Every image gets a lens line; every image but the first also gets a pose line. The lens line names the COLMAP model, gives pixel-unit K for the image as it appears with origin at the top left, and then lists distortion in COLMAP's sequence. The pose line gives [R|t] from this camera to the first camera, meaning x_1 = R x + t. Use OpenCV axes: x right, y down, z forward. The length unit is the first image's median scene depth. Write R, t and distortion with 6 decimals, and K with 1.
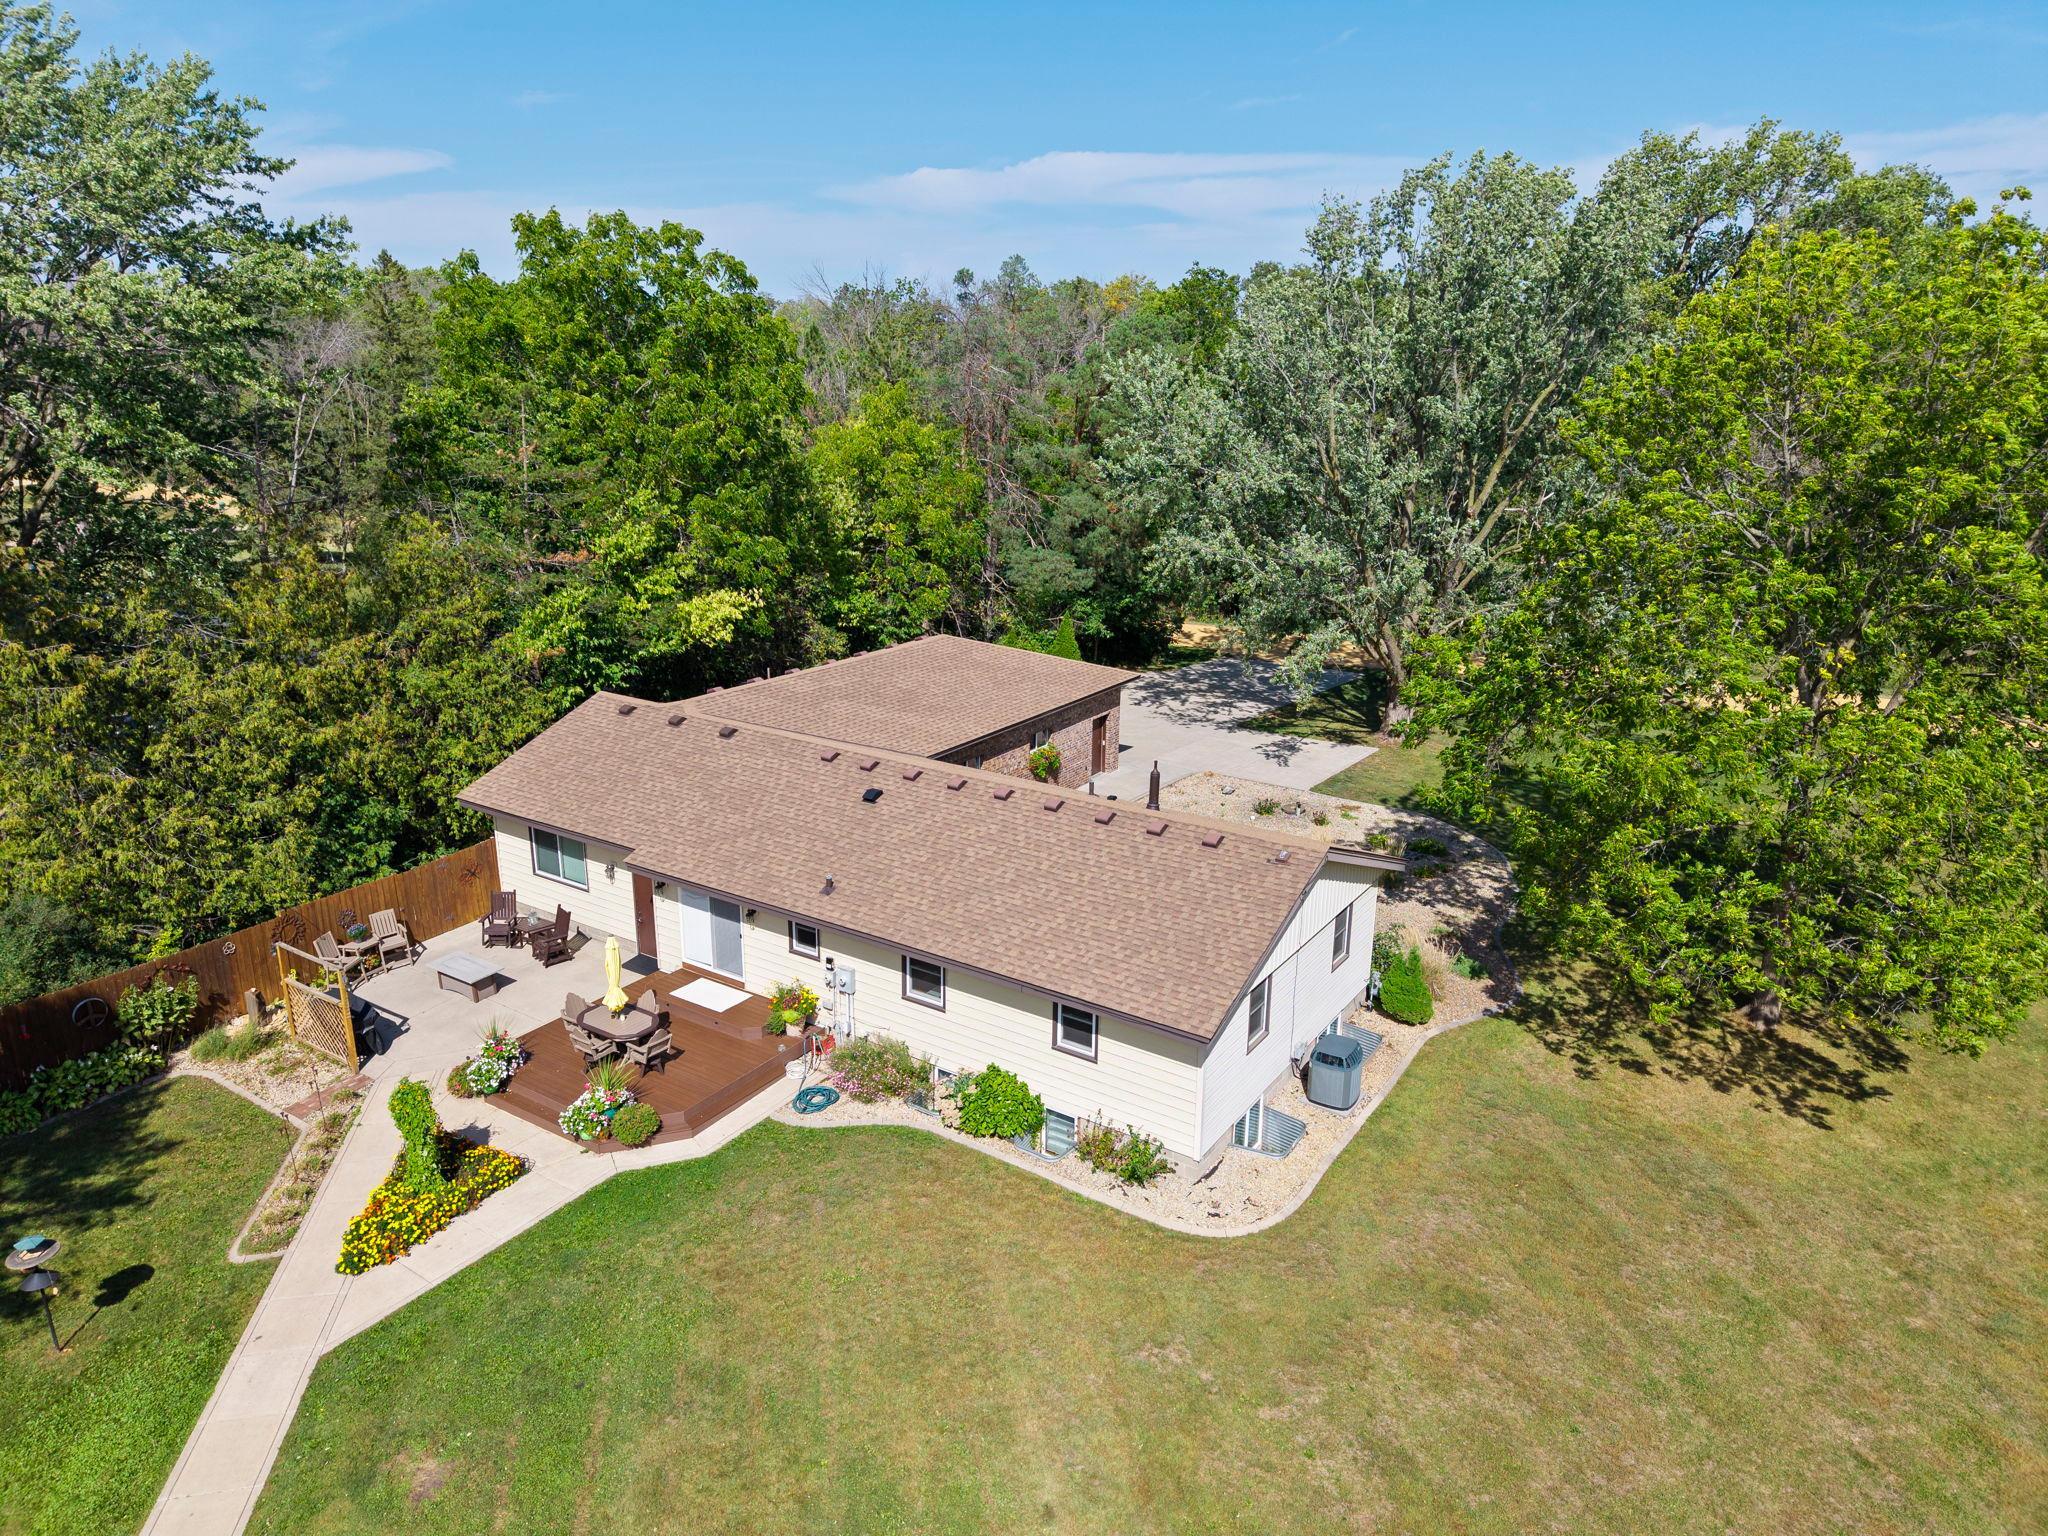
lens RADIAL K [[1409.3, 0, 991.4], [0, 1409.3, 760.0], [0, 0, 1]] dist [0.028523, -0.038680]
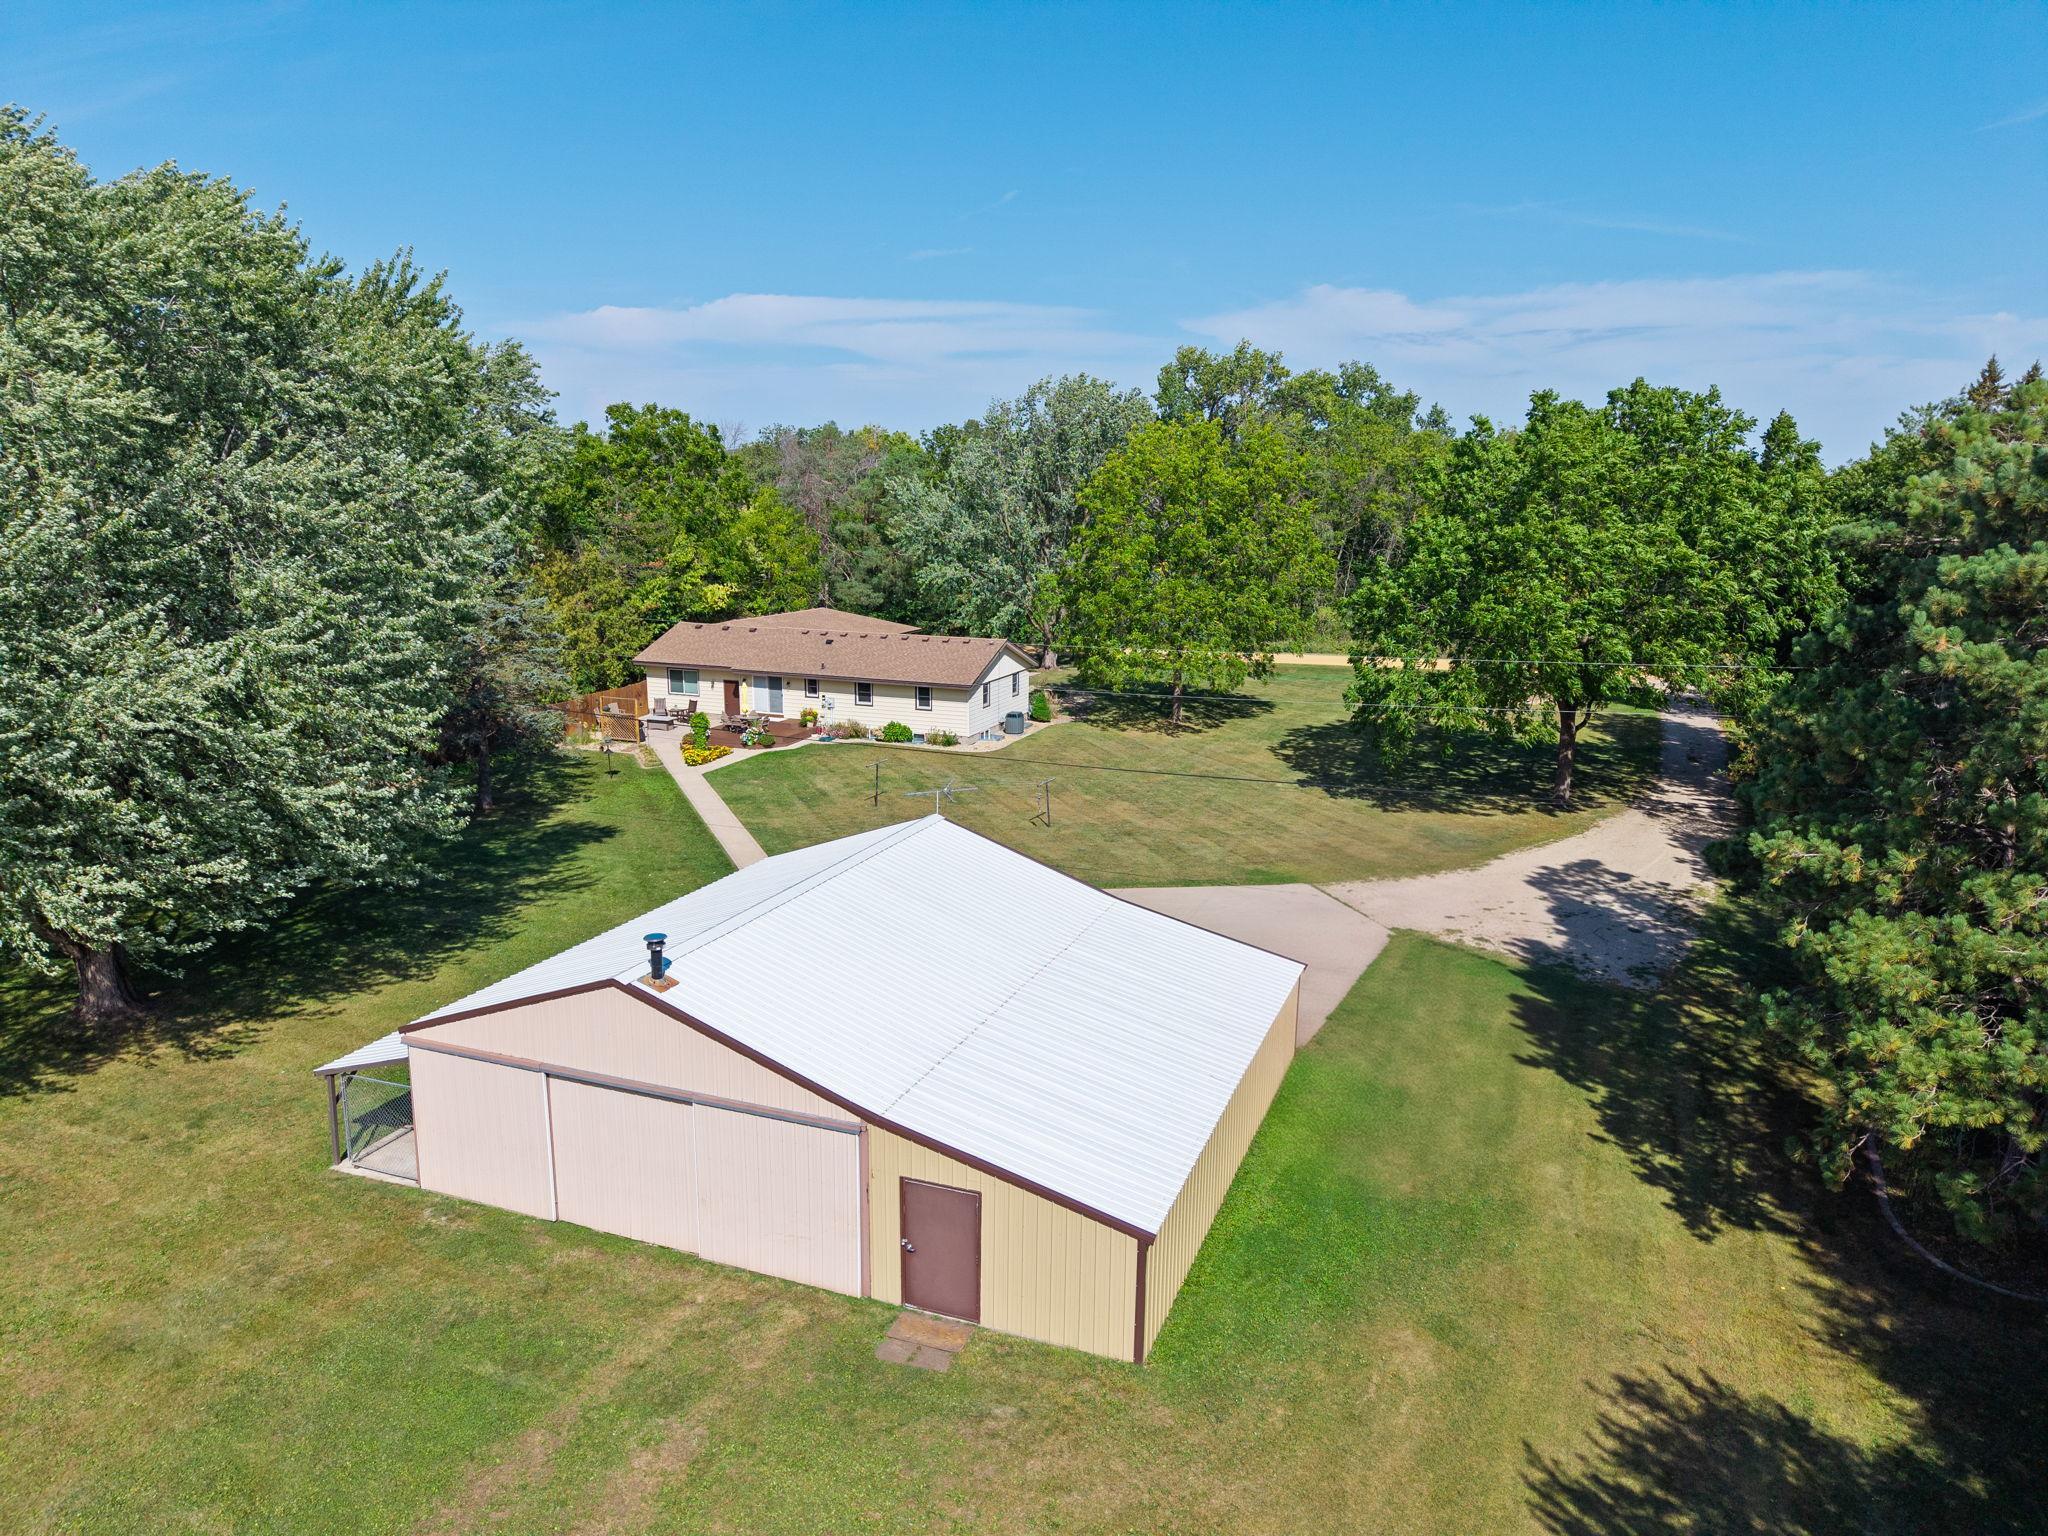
lens RADIAL K [[1398.6, 0, 1024.0], [0, 1398.6, 768.0], [0, 0, 1]] dist [0.033225, -0.032482]
pose [[0.973117, -0.047555, 0.225348, -0.256235], [0.066054, 0.994973, -0.075276, 0.368880], [-0.220635, 0.088137, 0.971366, -1.176895]]
